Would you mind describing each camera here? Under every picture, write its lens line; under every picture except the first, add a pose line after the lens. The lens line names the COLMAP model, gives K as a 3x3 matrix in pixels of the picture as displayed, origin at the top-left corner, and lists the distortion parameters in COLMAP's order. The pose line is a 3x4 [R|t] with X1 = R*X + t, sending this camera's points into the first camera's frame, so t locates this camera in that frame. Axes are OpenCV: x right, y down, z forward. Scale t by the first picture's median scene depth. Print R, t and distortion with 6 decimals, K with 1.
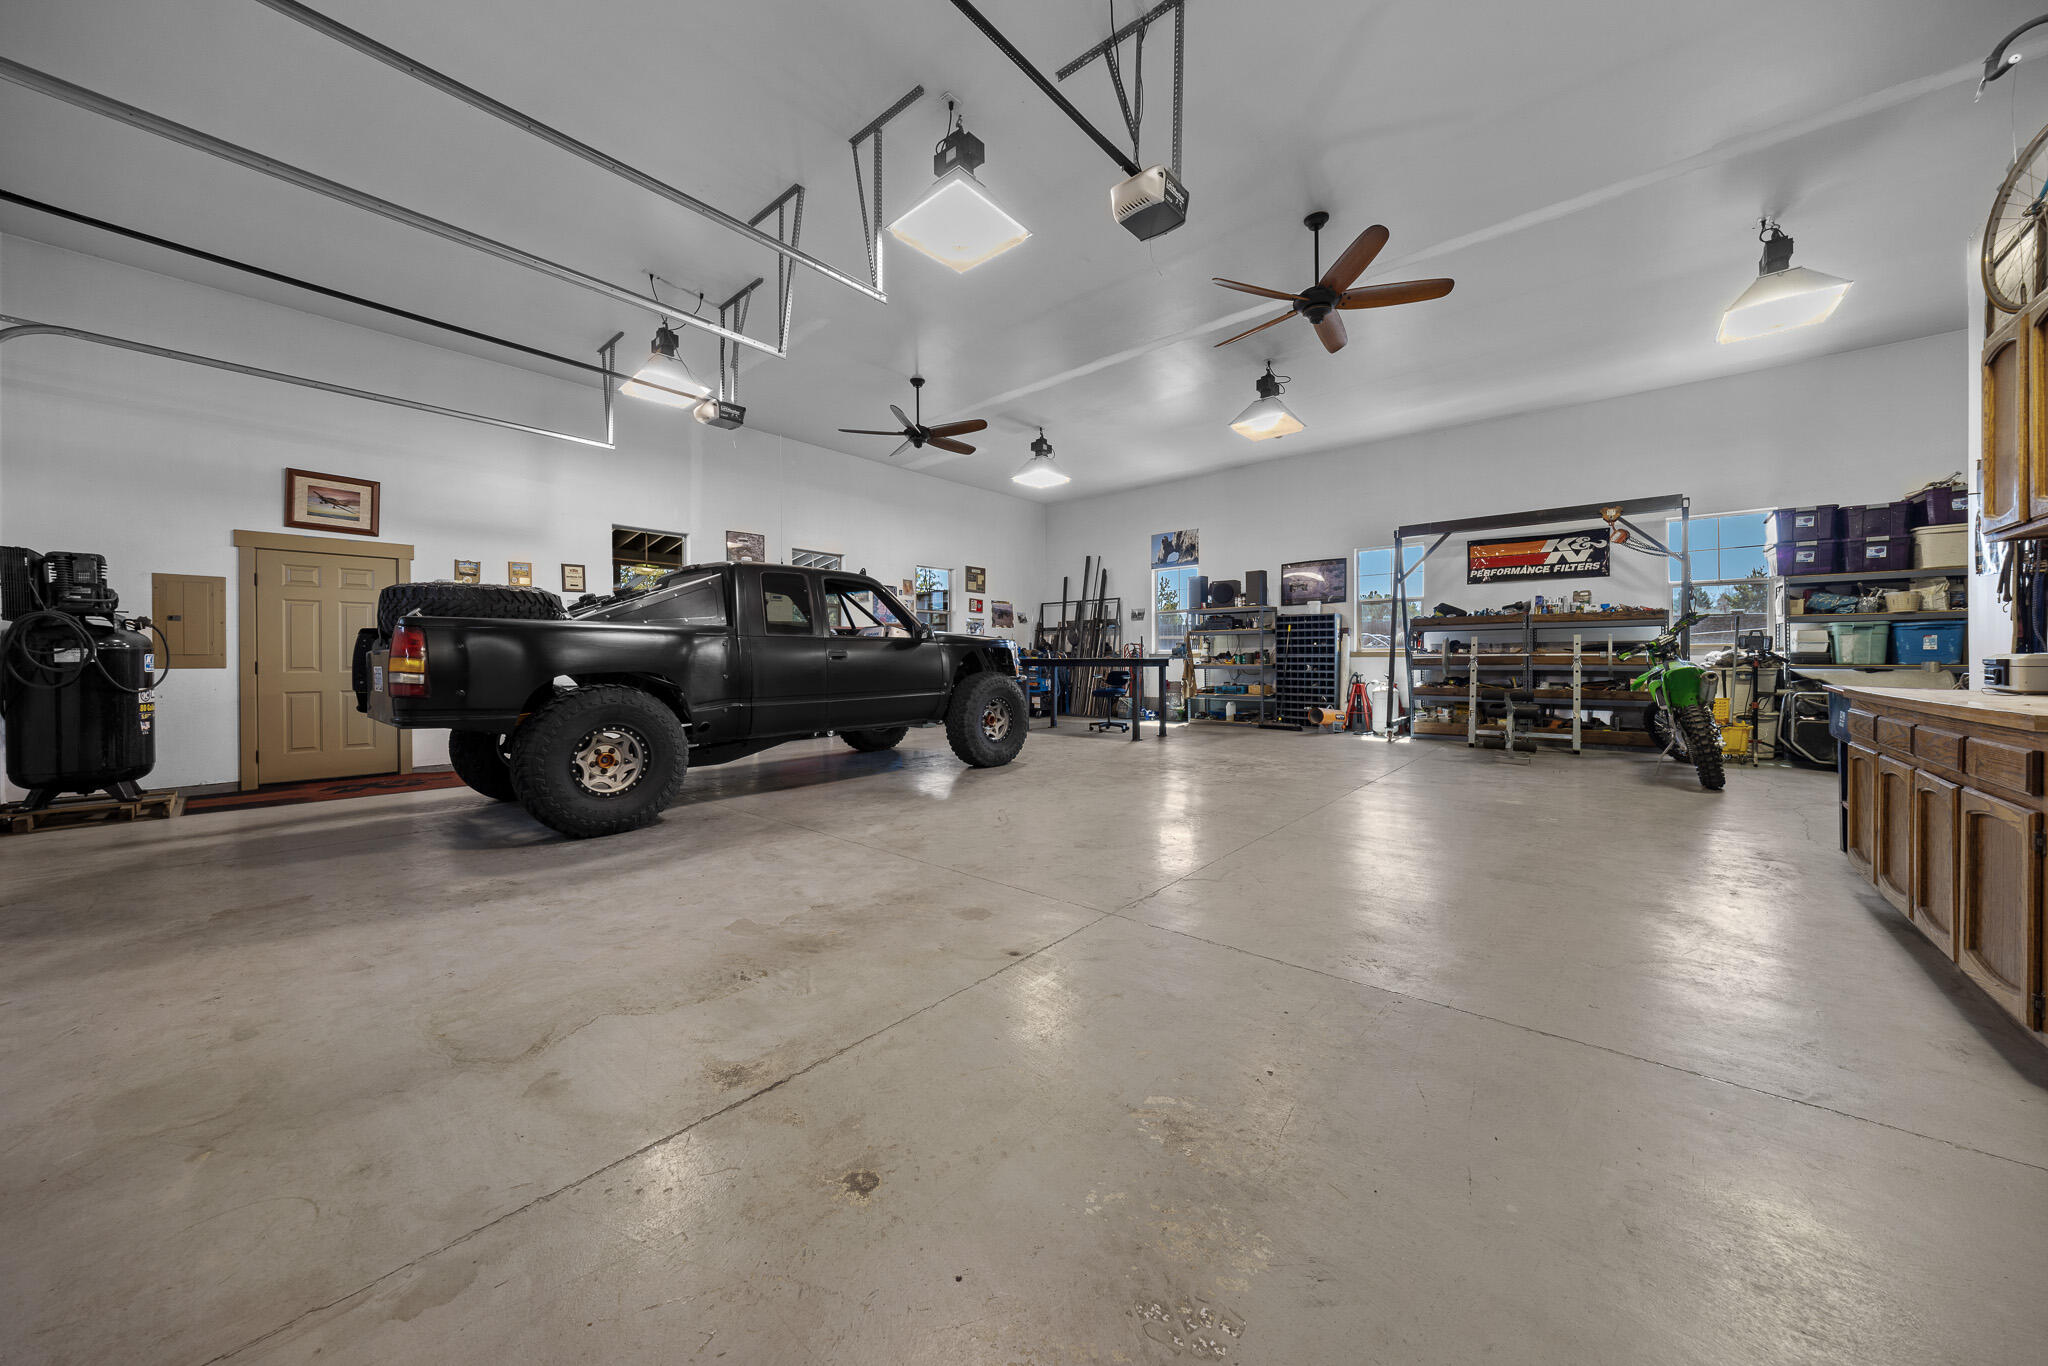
lens RADIAL K [[694.4, 0, 1014.3], [0, 694.4, 668.6], [0, 0, 1]] dist [-0.004562, -0.001177]
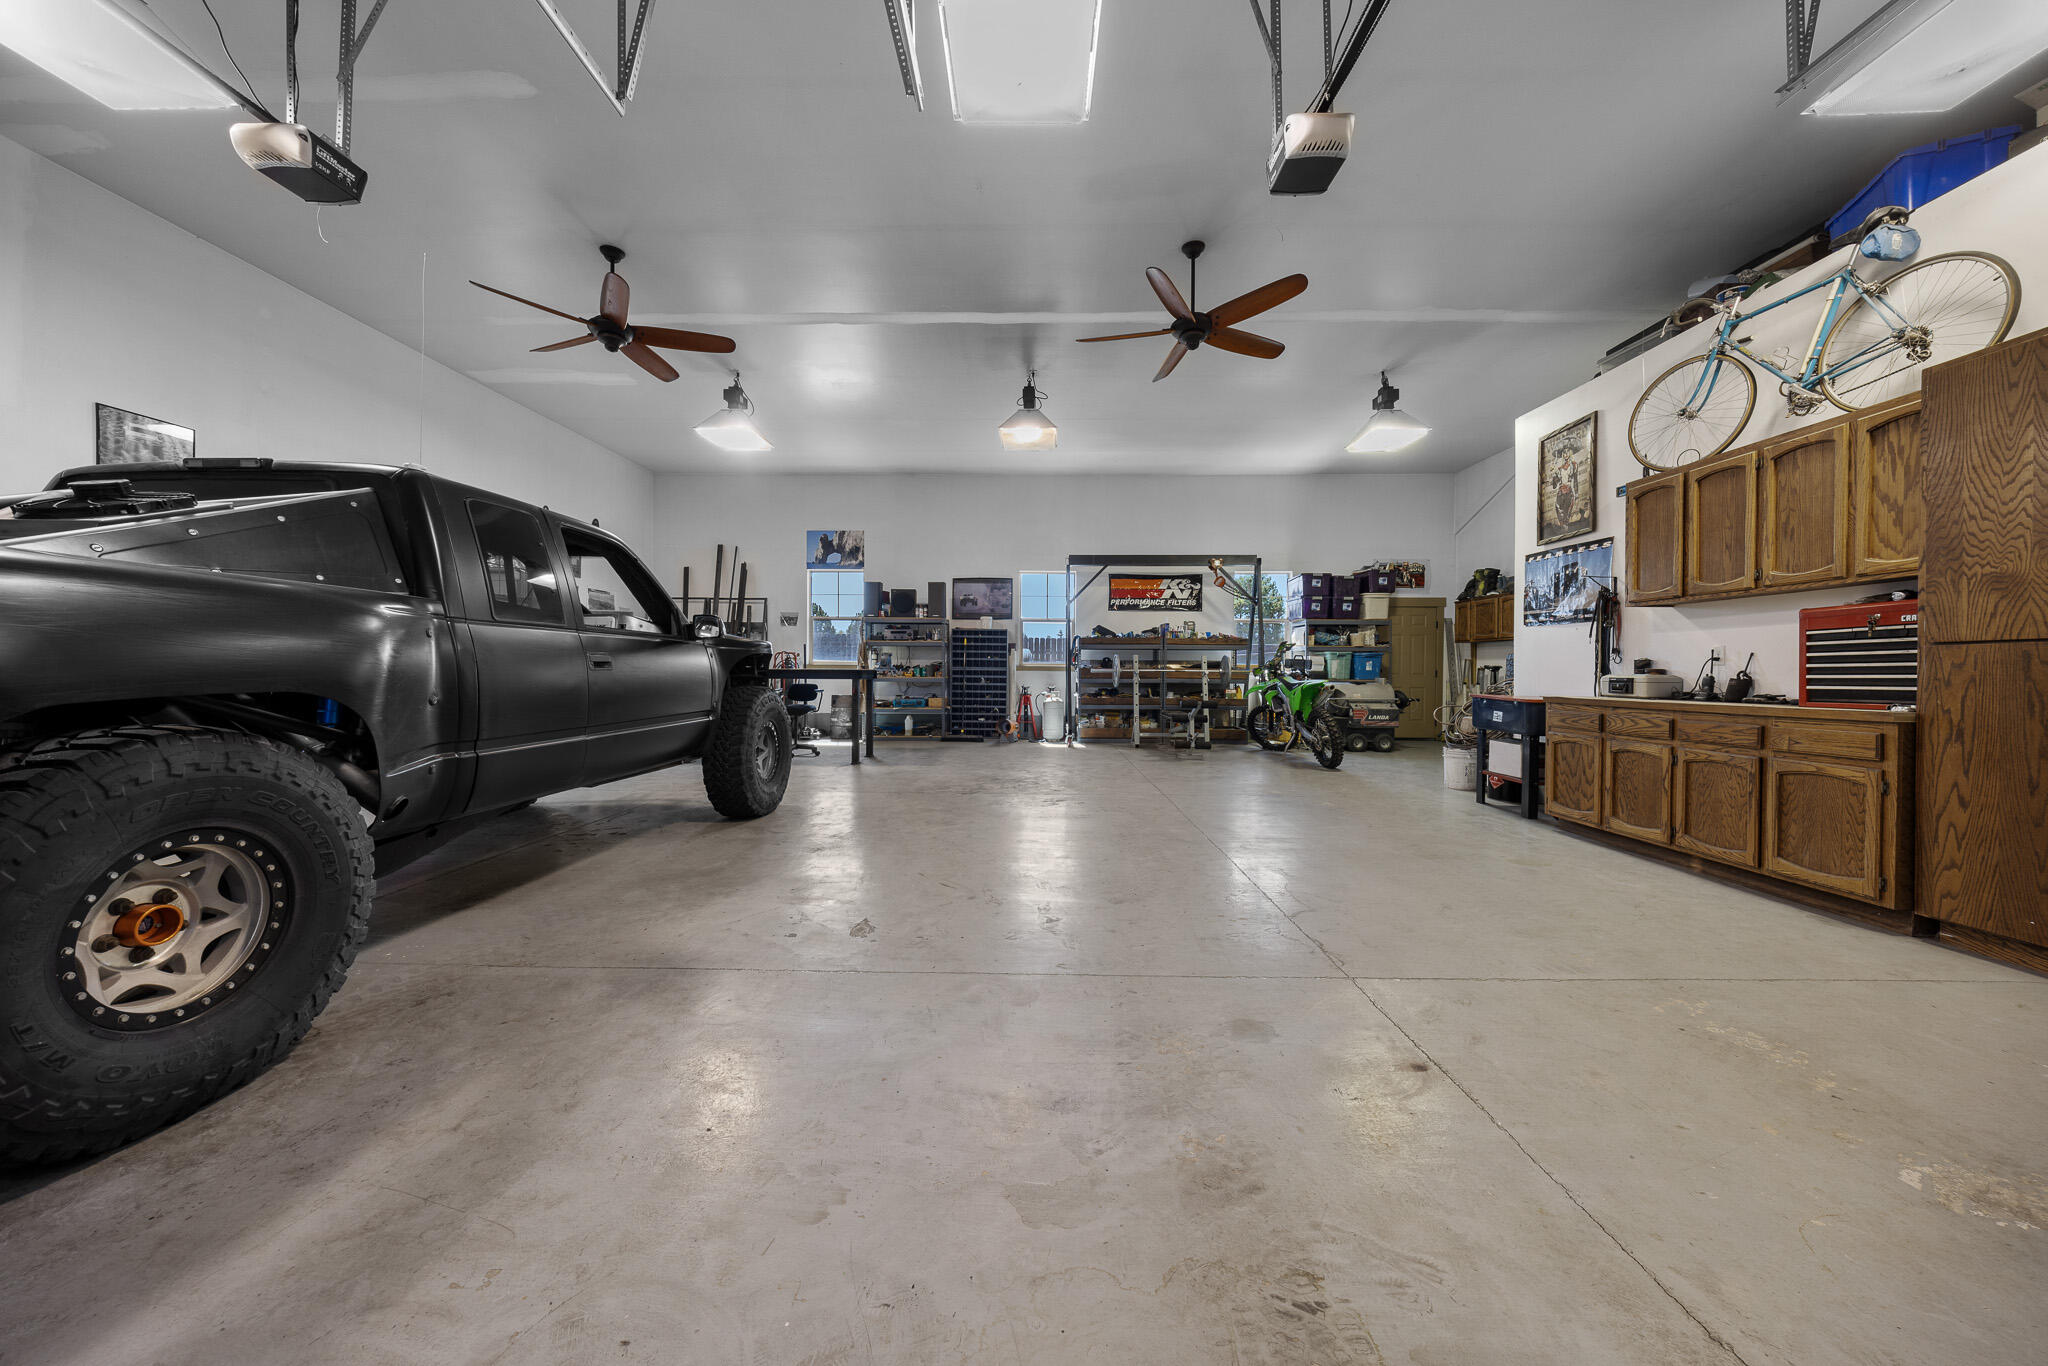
lens RADIAL K [[694.4, 0, 1023.8], [0, 694.4, 684.1], [0, 0, 1]] dist [-0.004562, -0.001177]
pose [[0.765824, -0.001106, 0.643049, -0.219974], [-0.002587, 0.999985, 0.004800, -0.001033], [-0.643045, -0.005340, 0.765810, 0.192115]]
